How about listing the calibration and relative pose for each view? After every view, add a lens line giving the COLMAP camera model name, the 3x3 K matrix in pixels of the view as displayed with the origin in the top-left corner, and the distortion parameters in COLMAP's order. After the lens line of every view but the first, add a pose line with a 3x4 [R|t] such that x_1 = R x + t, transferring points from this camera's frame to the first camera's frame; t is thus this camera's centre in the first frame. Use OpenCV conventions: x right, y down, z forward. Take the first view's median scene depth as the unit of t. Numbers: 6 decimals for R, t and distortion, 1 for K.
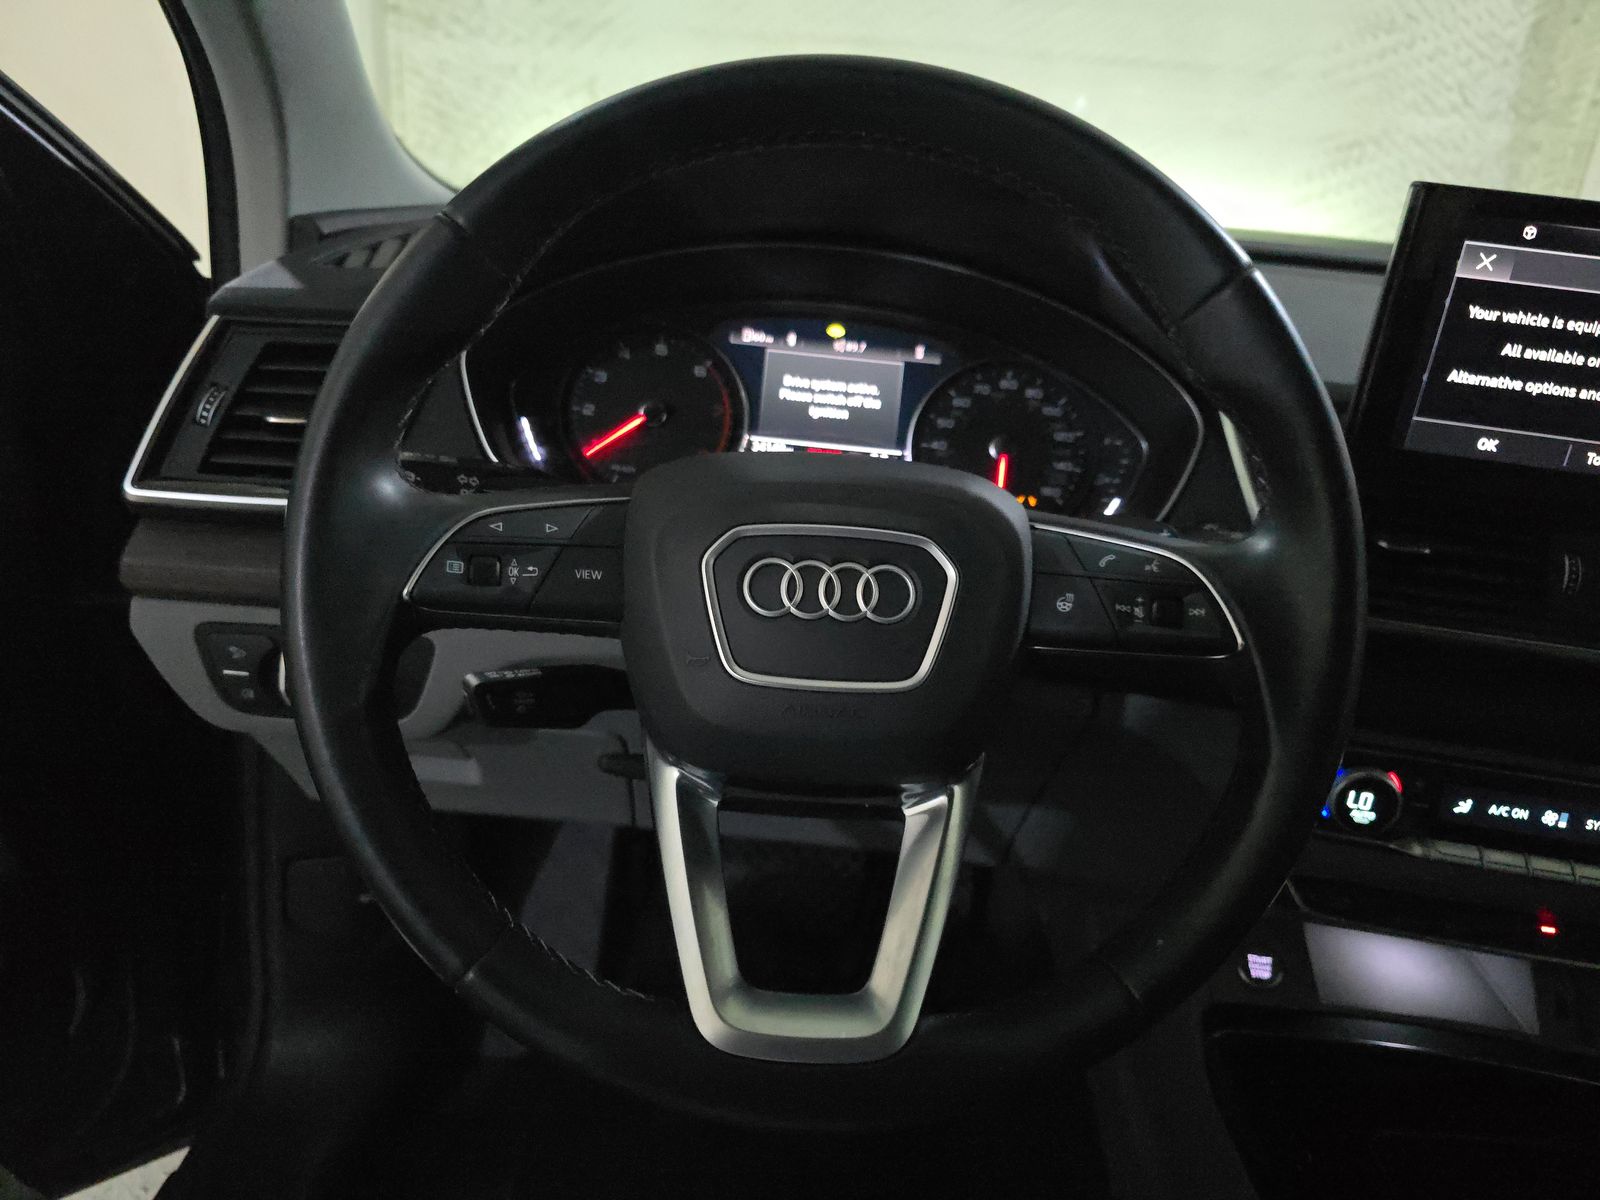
lens RADIAL K [[1074.9, 0, 800.0], [0, 1074.9, 600.0], [0, 0, 1]] dist [0.021871, -0.038237]
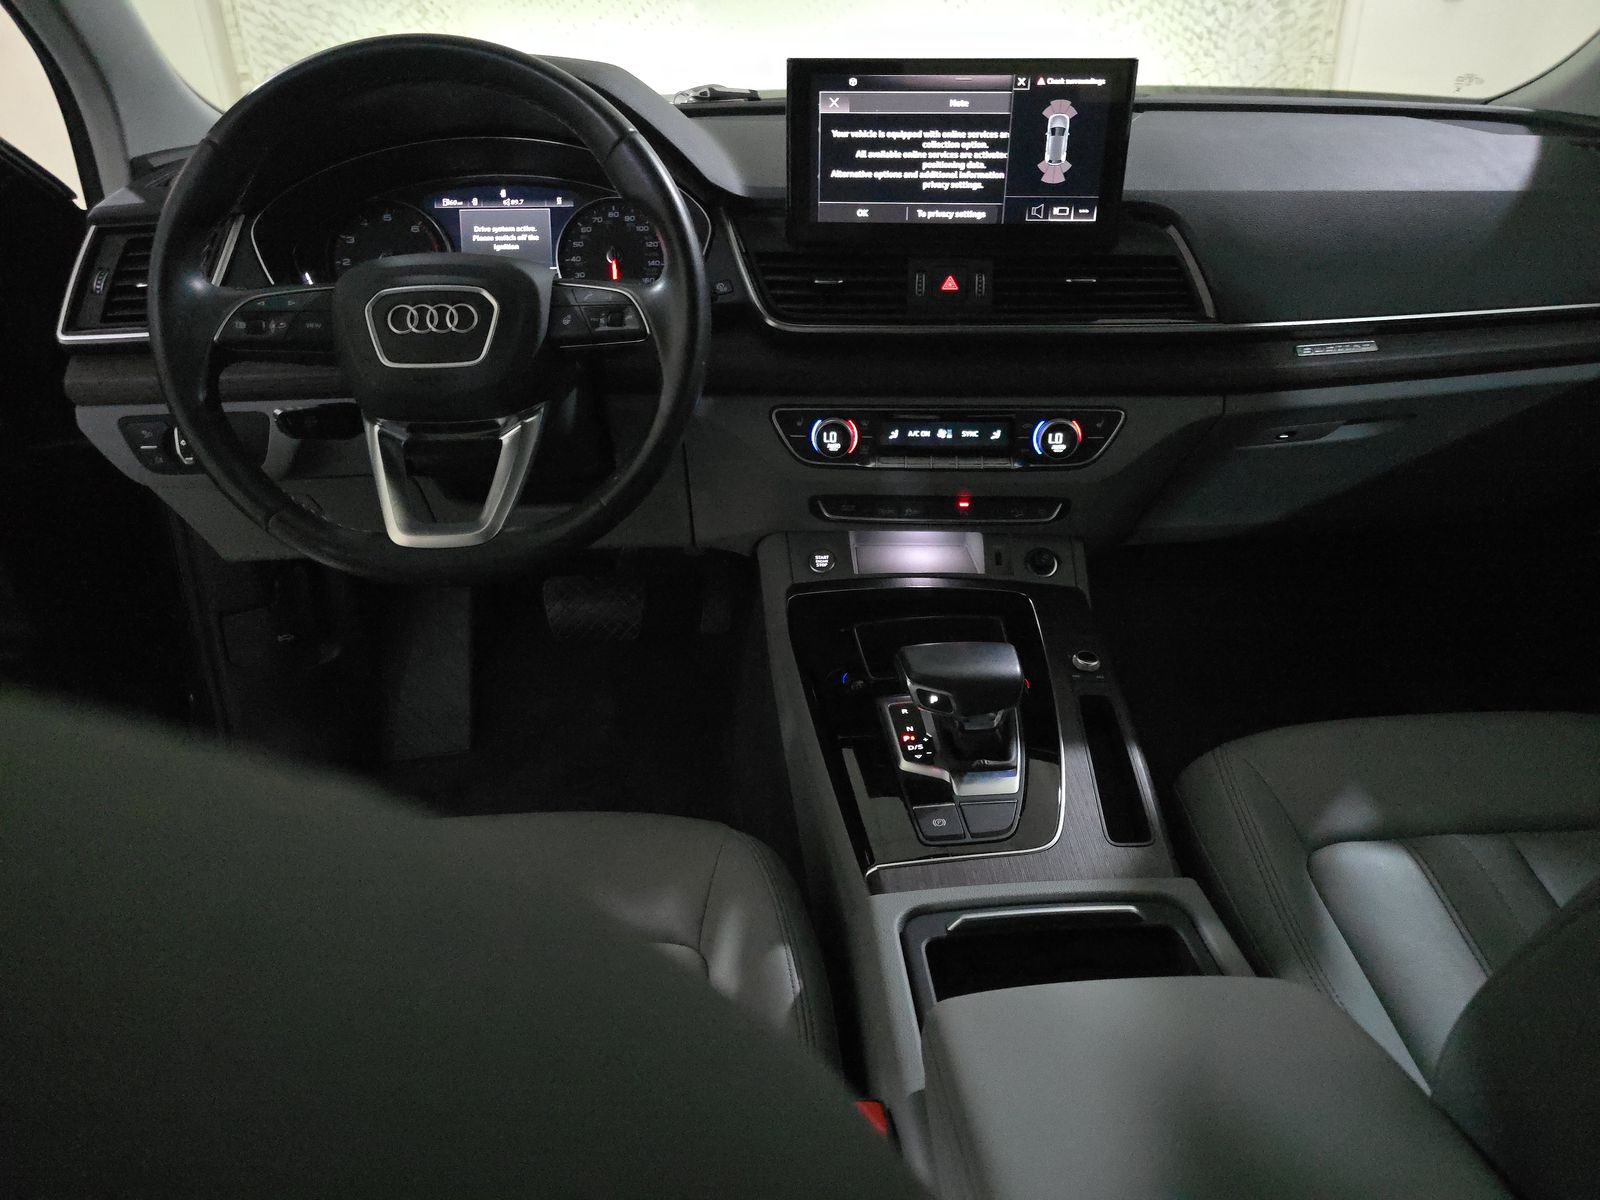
lens RADIAL K [[1056.7, 0, 800.0], [0, 1056.7, 600.0], [0, 0, 1]] dist [0.031887, -0.032331]
pose [[0.990632, -0.132451, 0.033248, 0.378322], [0.128397, 0.986304, 0.103535, 0.258639], [-0.046506, -0.098296, 0.994070, -0.687799]]
